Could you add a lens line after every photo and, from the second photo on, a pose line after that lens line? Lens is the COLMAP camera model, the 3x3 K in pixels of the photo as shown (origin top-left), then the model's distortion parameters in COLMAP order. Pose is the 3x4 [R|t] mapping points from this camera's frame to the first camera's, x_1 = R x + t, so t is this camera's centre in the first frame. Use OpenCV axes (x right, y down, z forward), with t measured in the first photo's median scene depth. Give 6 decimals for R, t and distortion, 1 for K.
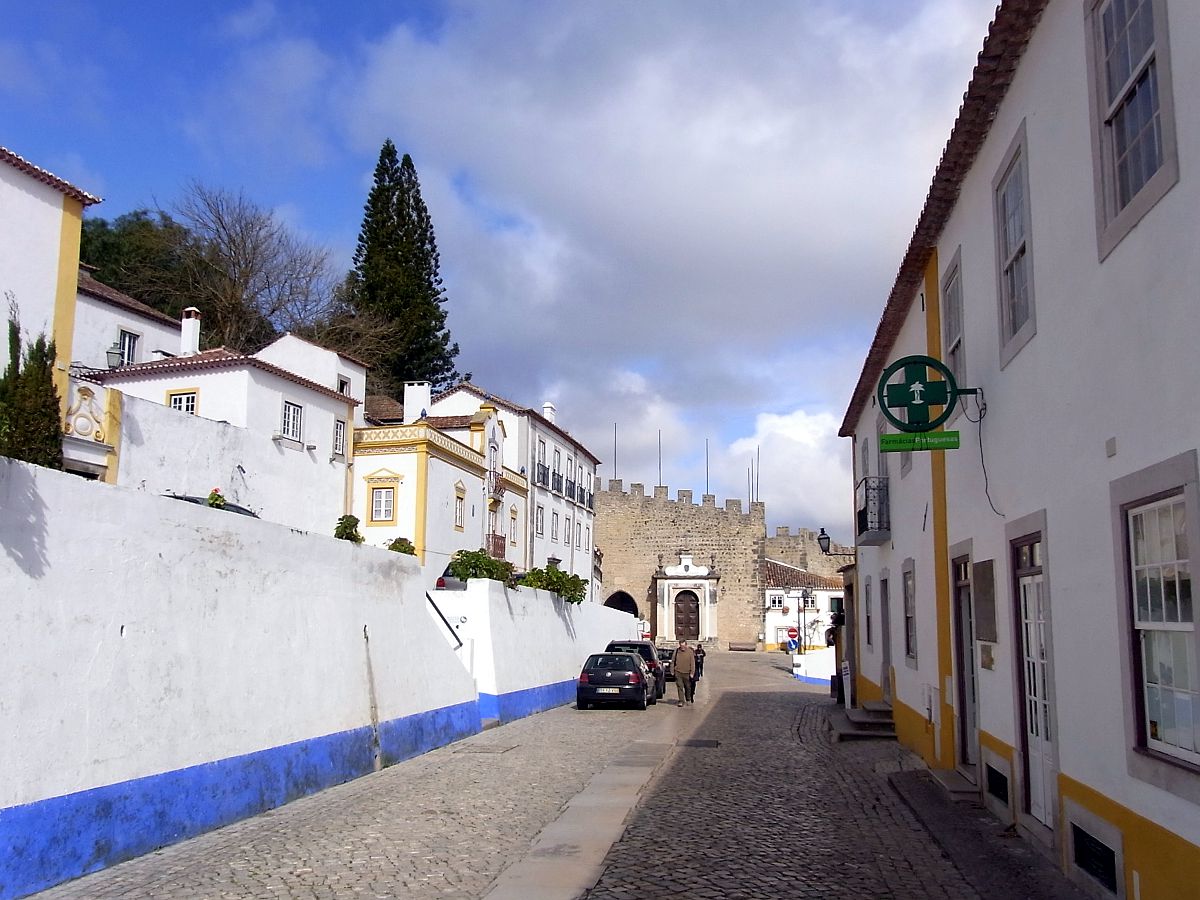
lens RADIAL K [[948.2, 0, 600.0], [0, 948.2, 450.0], [0, 0, 1]] dist [-0.327269, 0.000435]
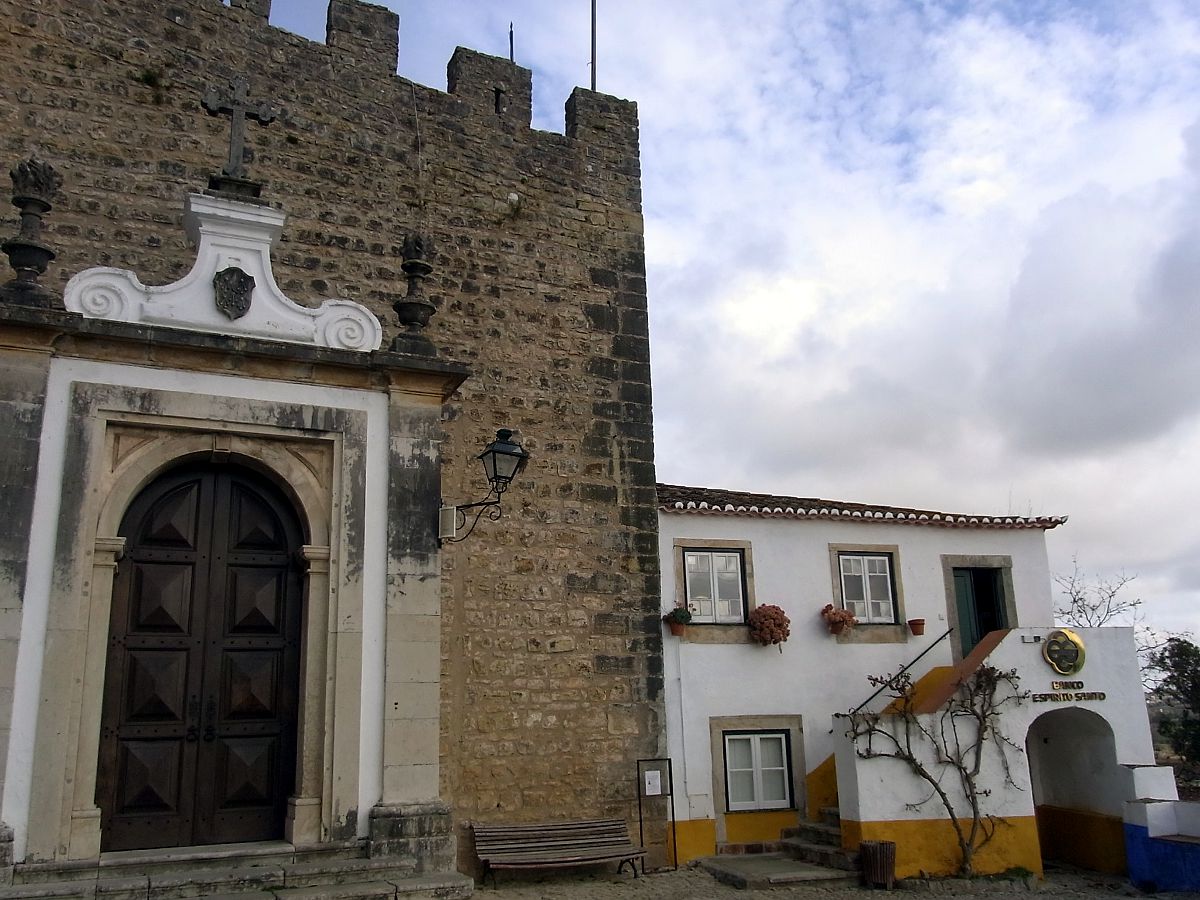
lens RADIAL K [[983.0, 0, 600.0], [0, 983.0, 450.0], [0, 0, 1]] dist [-0.046665, -0.001244]
pose [[0.858981, 0.097581, 0.502622, 0.094880], [-0.038420, 0.991187, -0.126774, 0.227080], [-0.510563, 0.089586, 0.855161, 1.173317]]
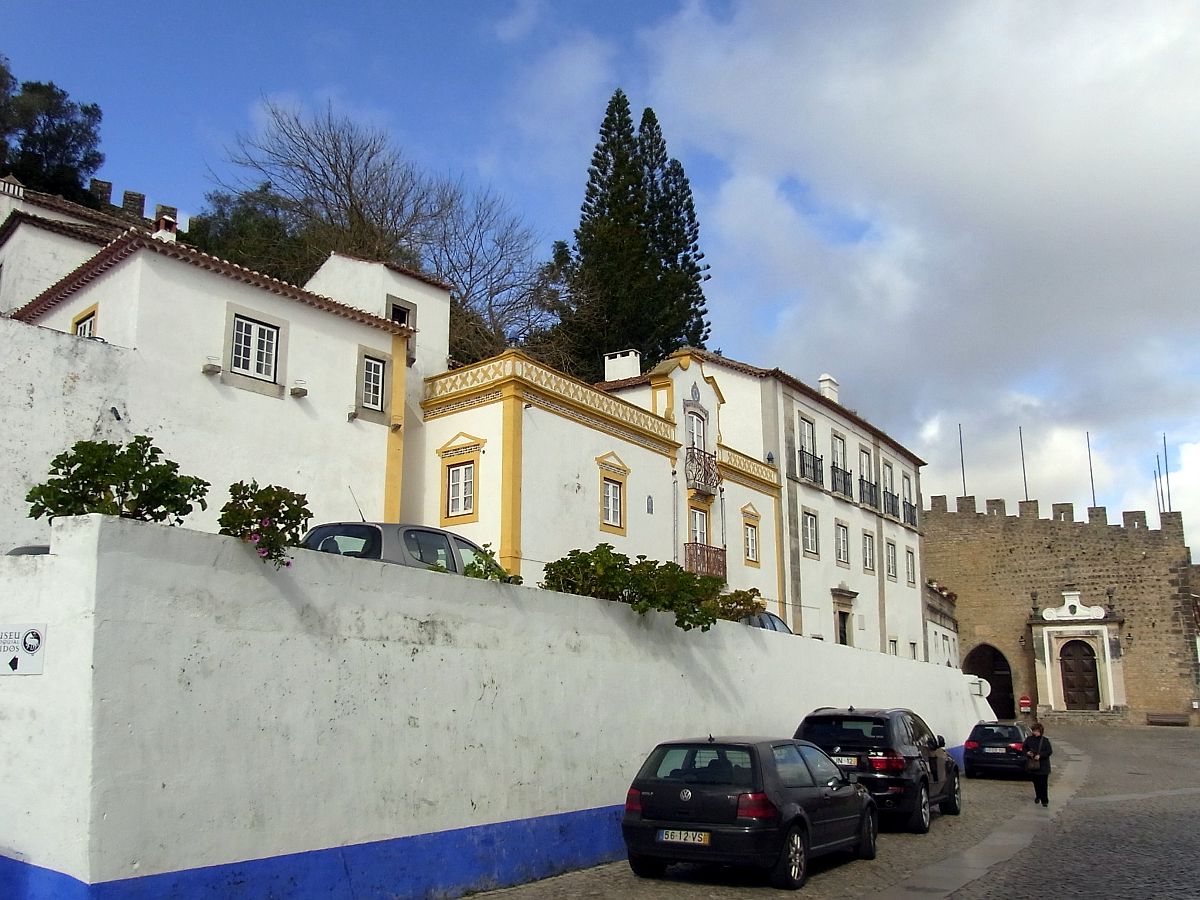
lens RADIAL K [[1004.0, 0, 600.0], [0, 1004.0, 450.0], [0, 0, 1]] dist [-0.144570, 0.094303]
pose [[0.927008, -0.085677, -0.365123, 0.052571], [0.063946, 0.995409, -0.071224, 0.045411], [0.369549, 0.042677, 0.928231, 0.218379]]
